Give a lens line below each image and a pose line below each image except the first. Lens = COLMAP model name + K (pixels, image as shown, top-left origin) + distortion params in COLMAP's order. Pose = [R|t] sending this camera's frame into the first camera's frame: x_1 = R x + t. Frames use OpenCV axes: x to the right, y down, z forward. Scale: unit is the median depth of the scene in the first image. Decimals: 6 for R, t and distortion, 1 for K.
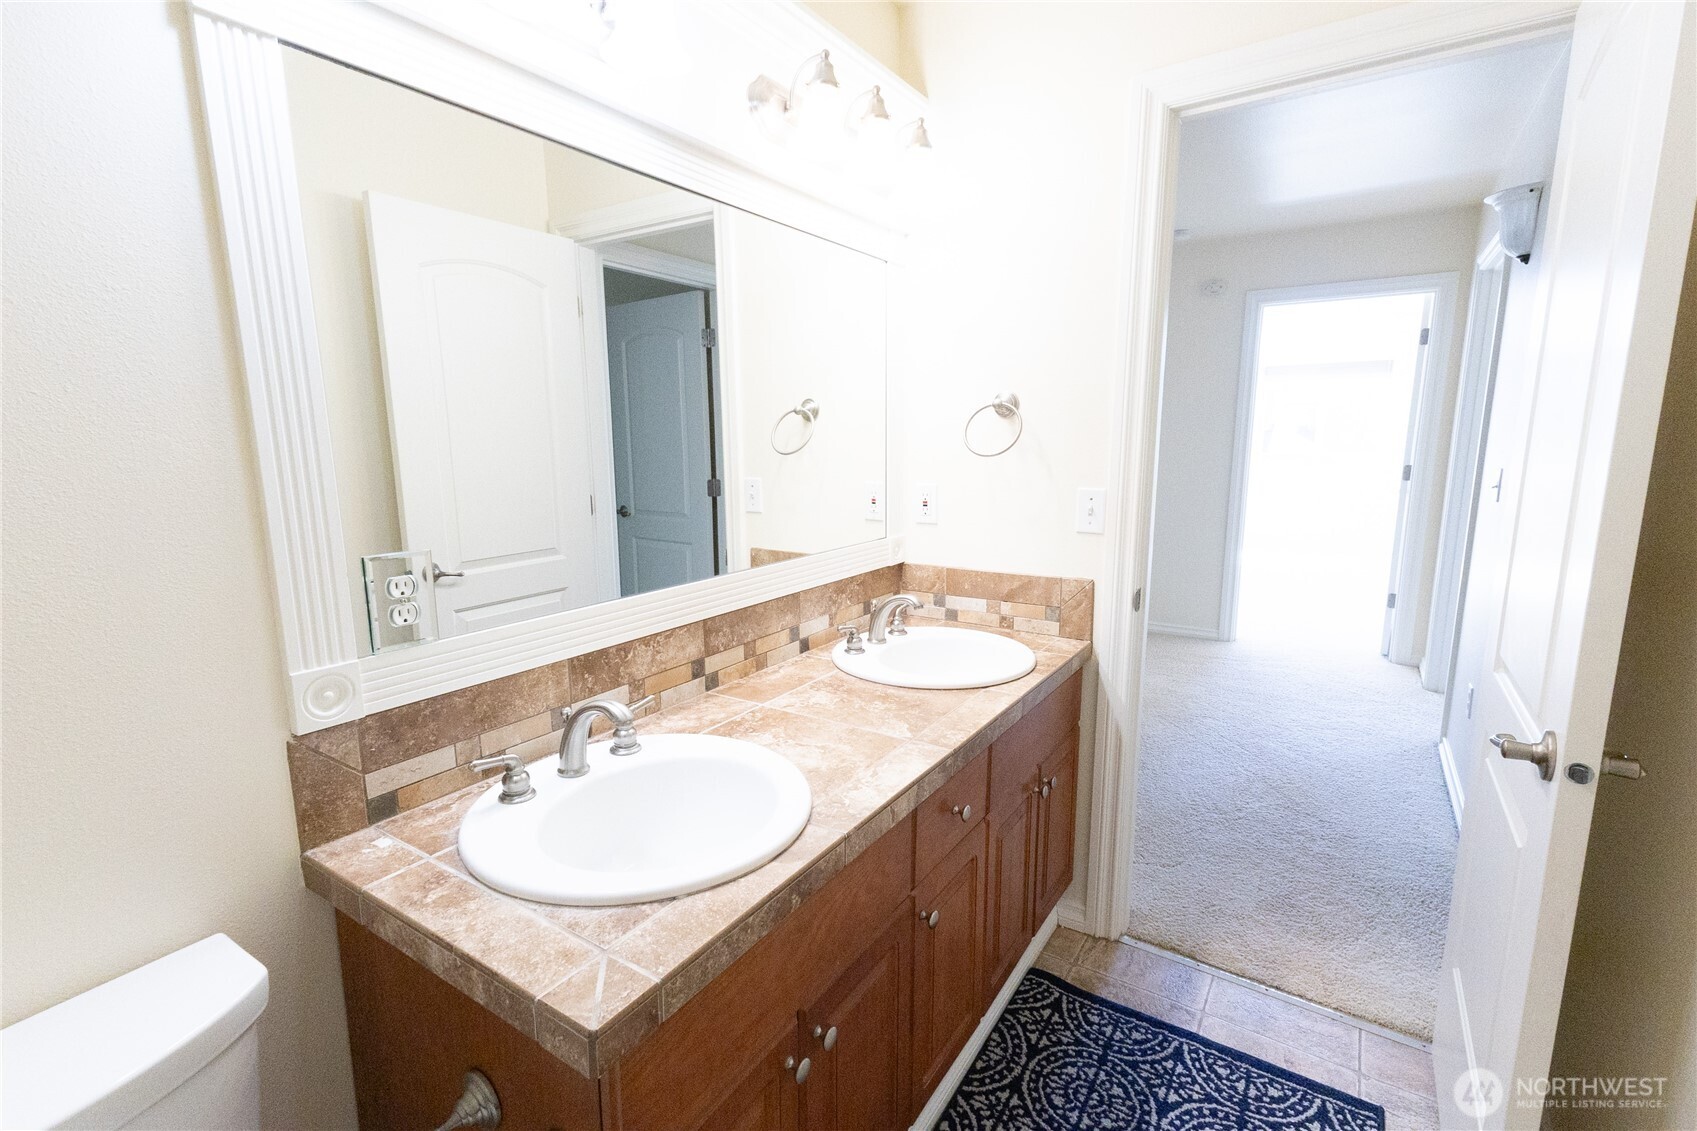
lens RADIAL K [[775.1, 0, 838.1], [0, 775.1, 563.7], [0, 0, 1]] dist [0.019853, 0.000337]
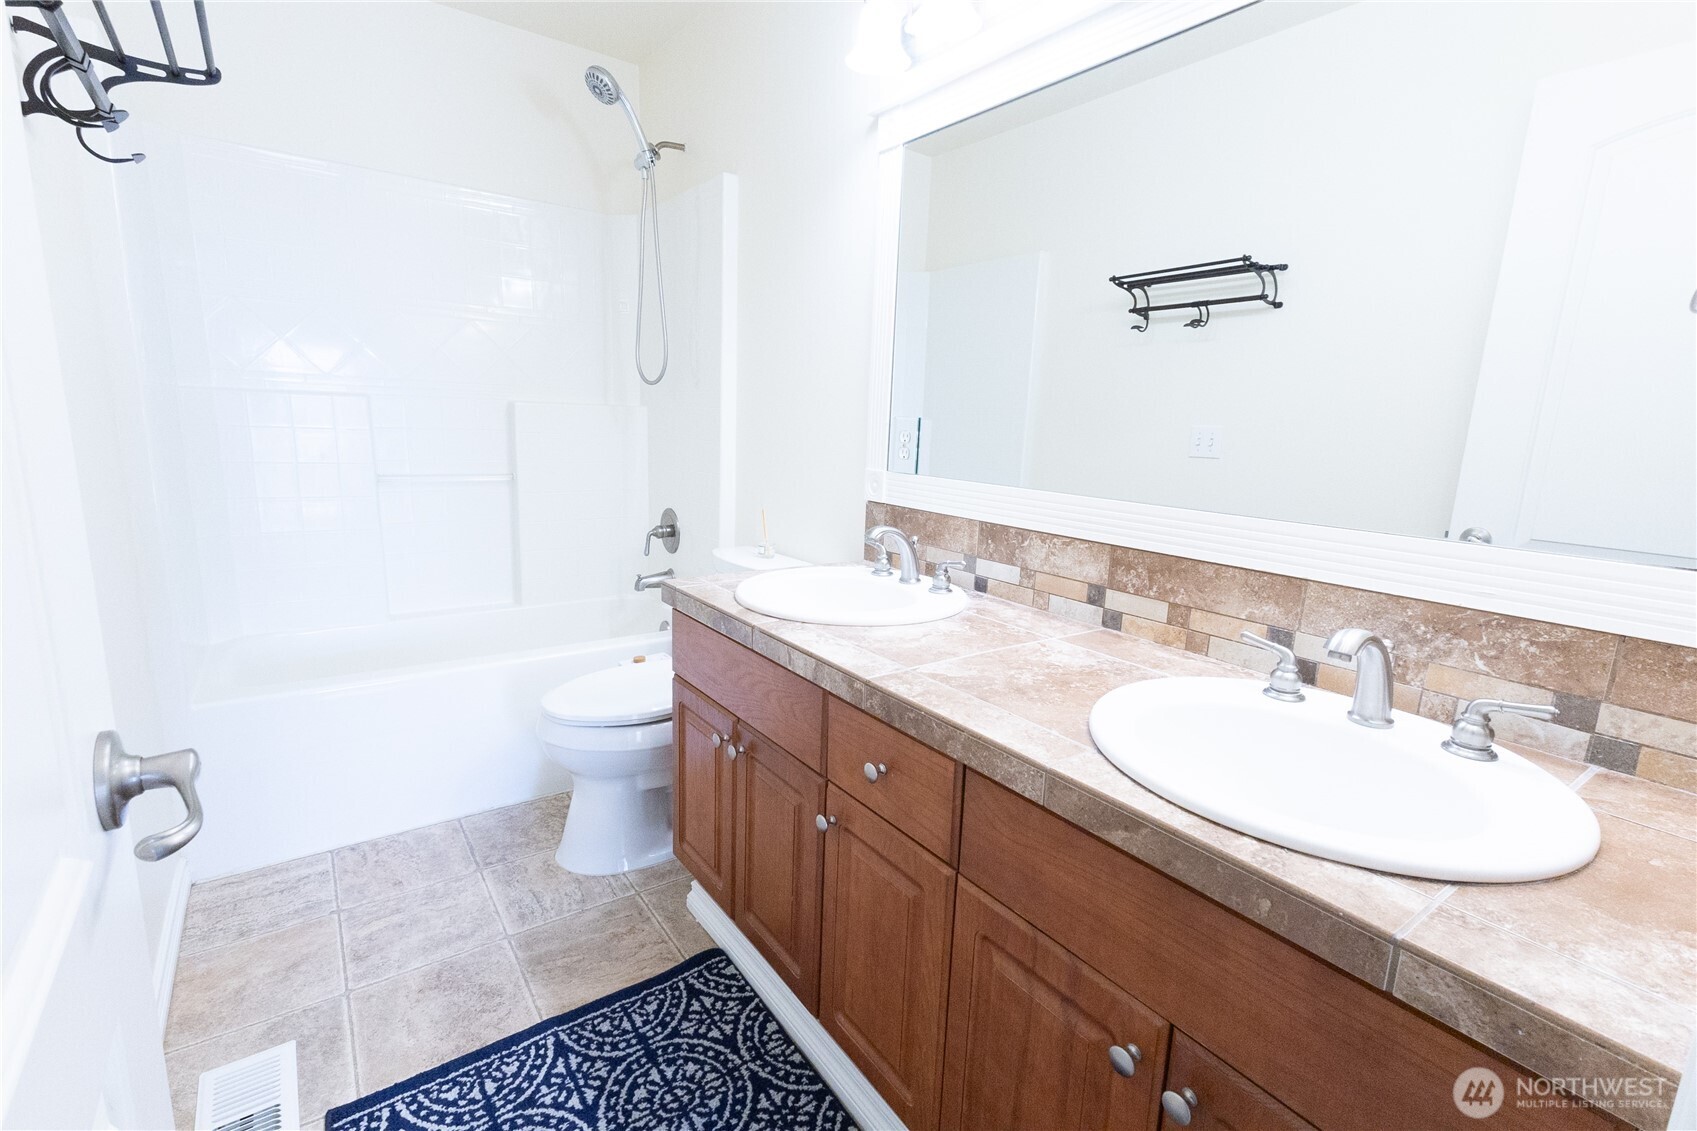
lens RADIAL K [[775.1, 0, 838.1], [0, 775.1, 563.7], [0, 0, 1]] dist [0.019853, 0.000337]
pose [[-0.356104, 0.170128, -0.918829, 0.775630], [-0.190096, 0.949536, 0.249488, -0.071468], [0.914906, 0.263509, -0.305793, 1.014037]]
